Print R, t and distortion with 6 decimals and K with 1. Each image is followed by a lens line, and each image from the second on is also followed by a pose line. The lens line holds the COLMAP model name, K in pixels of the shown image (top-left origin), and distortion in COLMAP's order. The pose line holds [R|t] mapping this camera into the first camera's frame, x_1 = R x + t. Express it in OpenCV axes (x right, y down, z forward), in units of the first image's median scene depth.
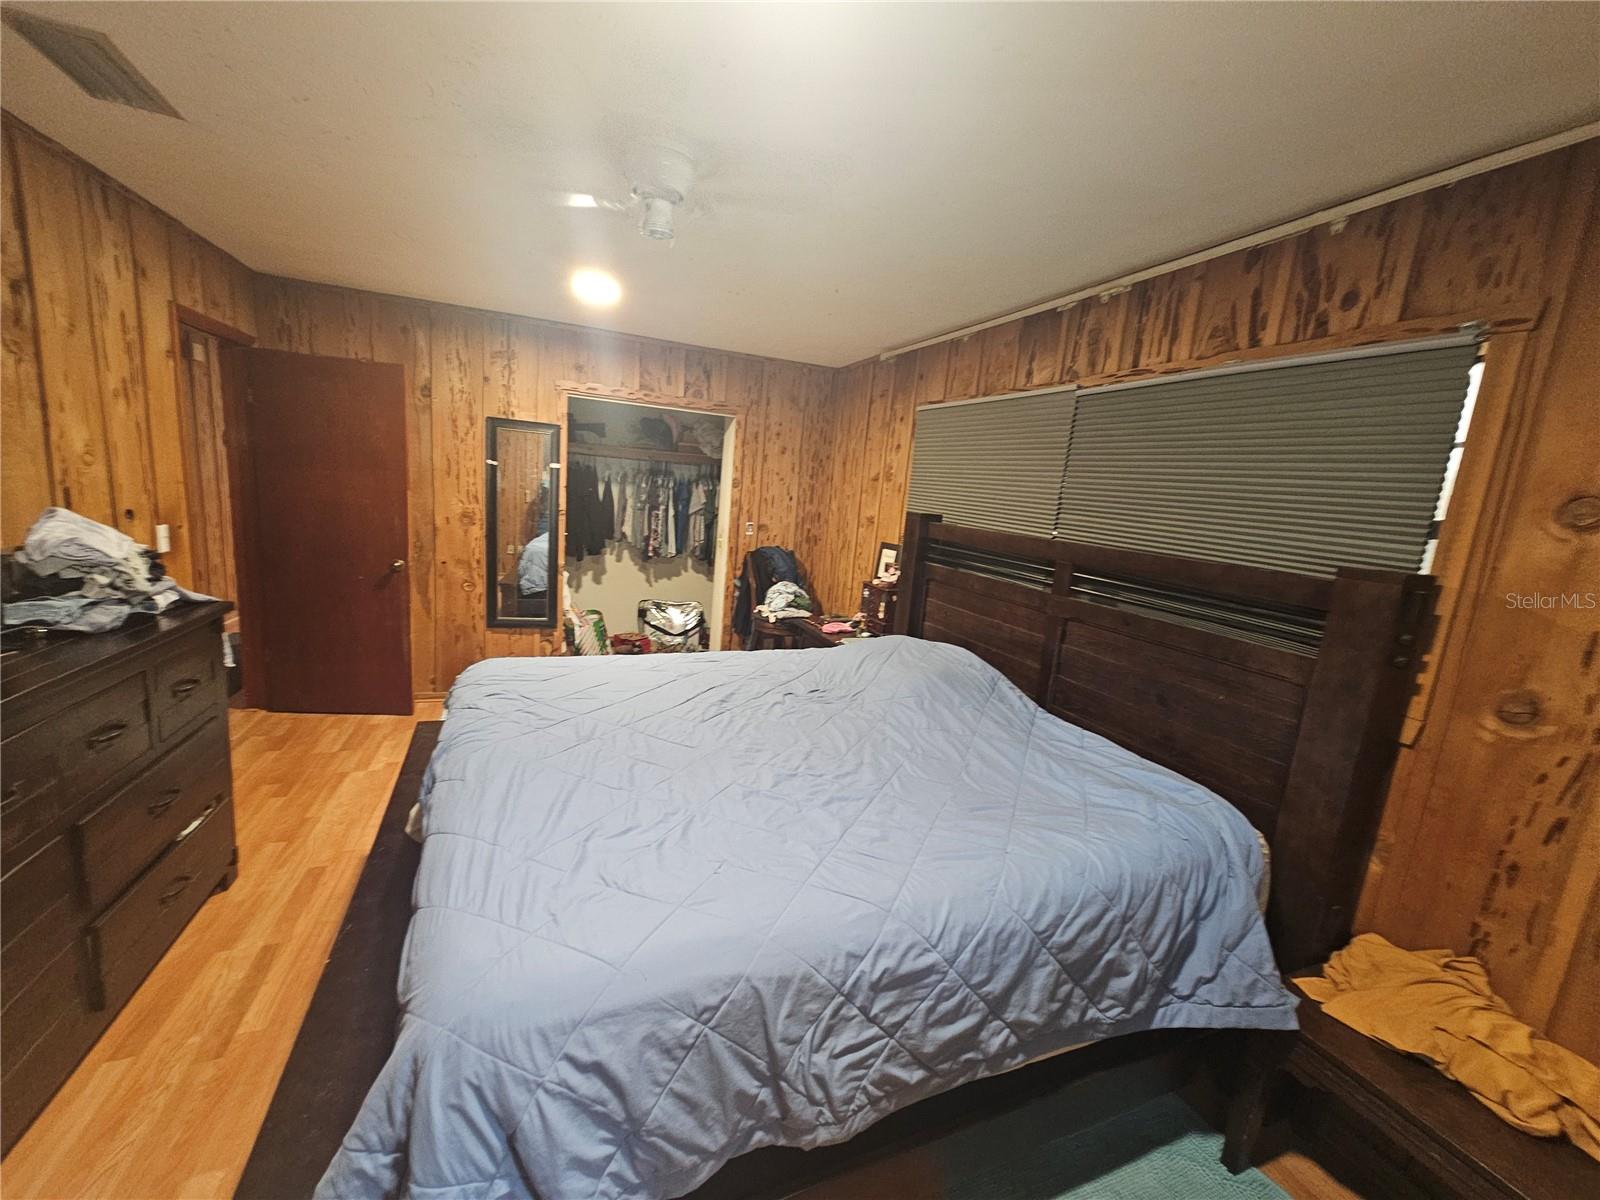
lens RADIAL K [[655.1, 0, 800.1], [0, 655.1, 604.6], [0, 0, 1]] dist [-0.000553, 0.000087]
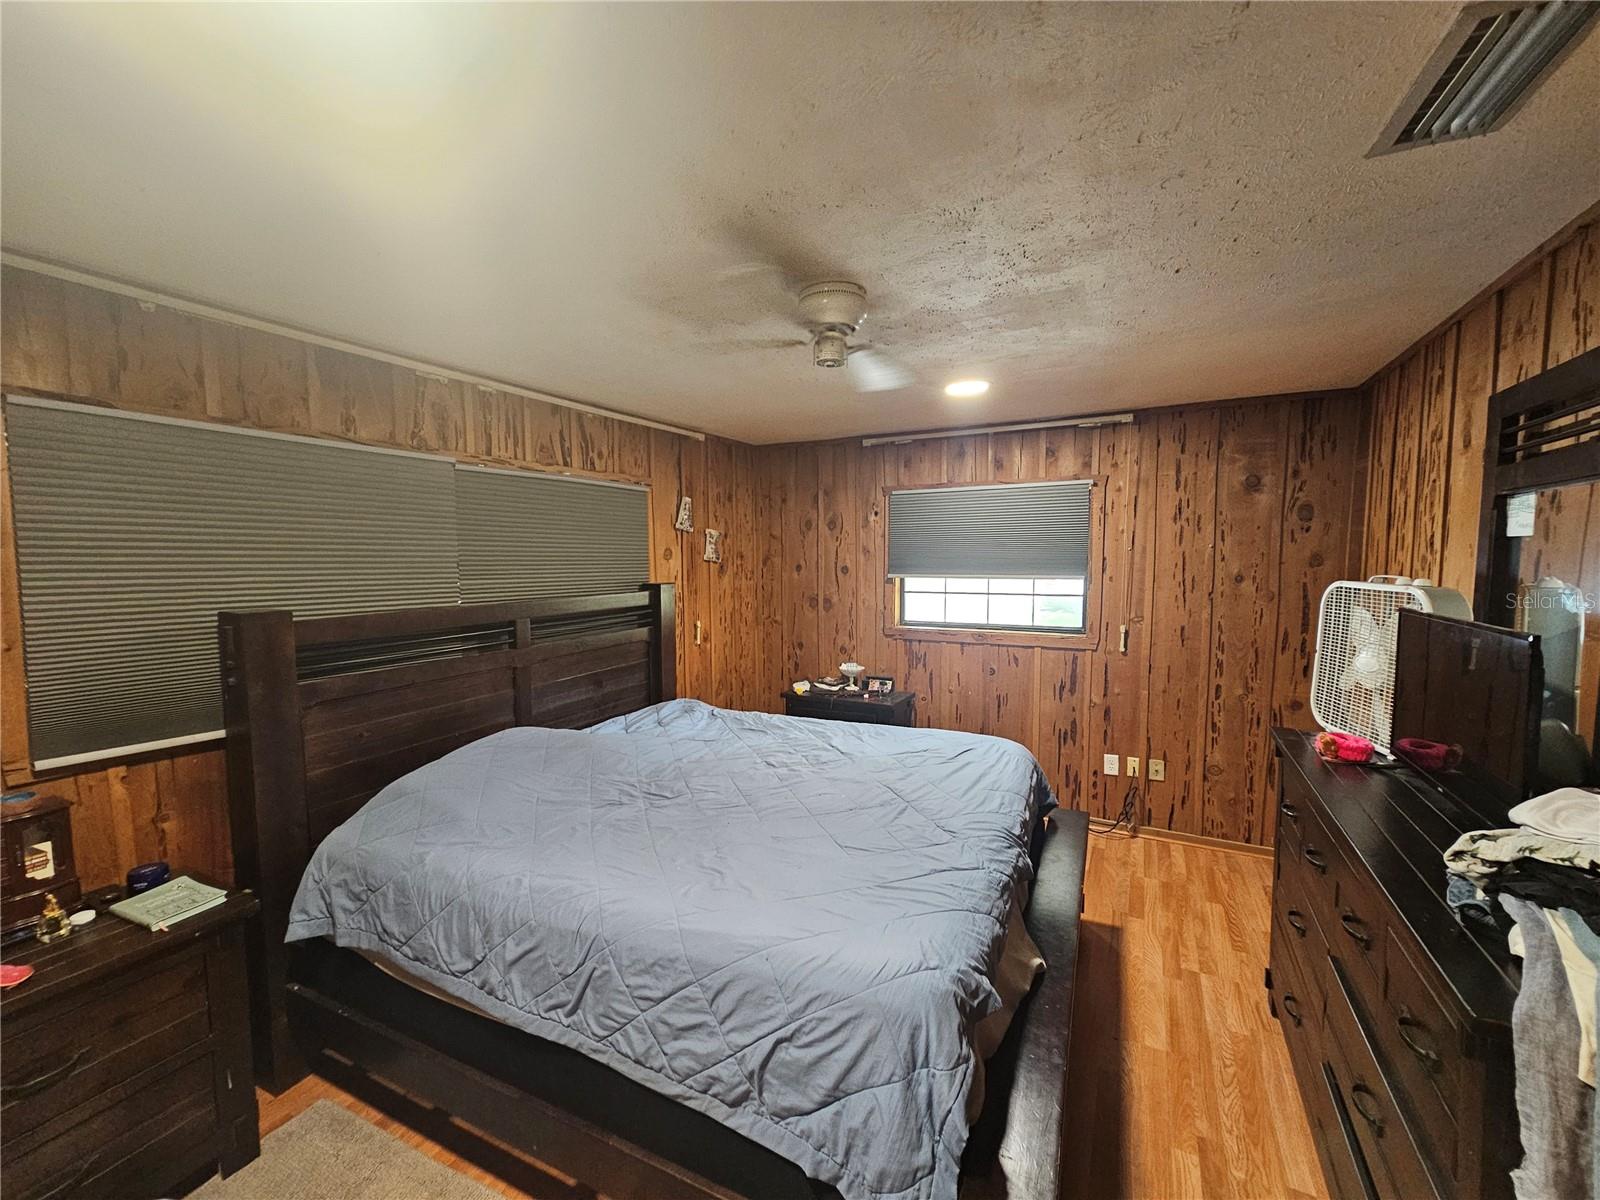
lens RADIAL K [[655.1, 0, 802.9], [0, 655.1, 604.6], [0, 0, 1]] dist [-0.000553, 0.000087]
pose [[-0.668183, -0.134702, 0.731702, -0.960016], [0.086299, 0.962803, 0.256054, -0.427691], [-0.738975, 0.234236, -0.631703, 1.683050]]
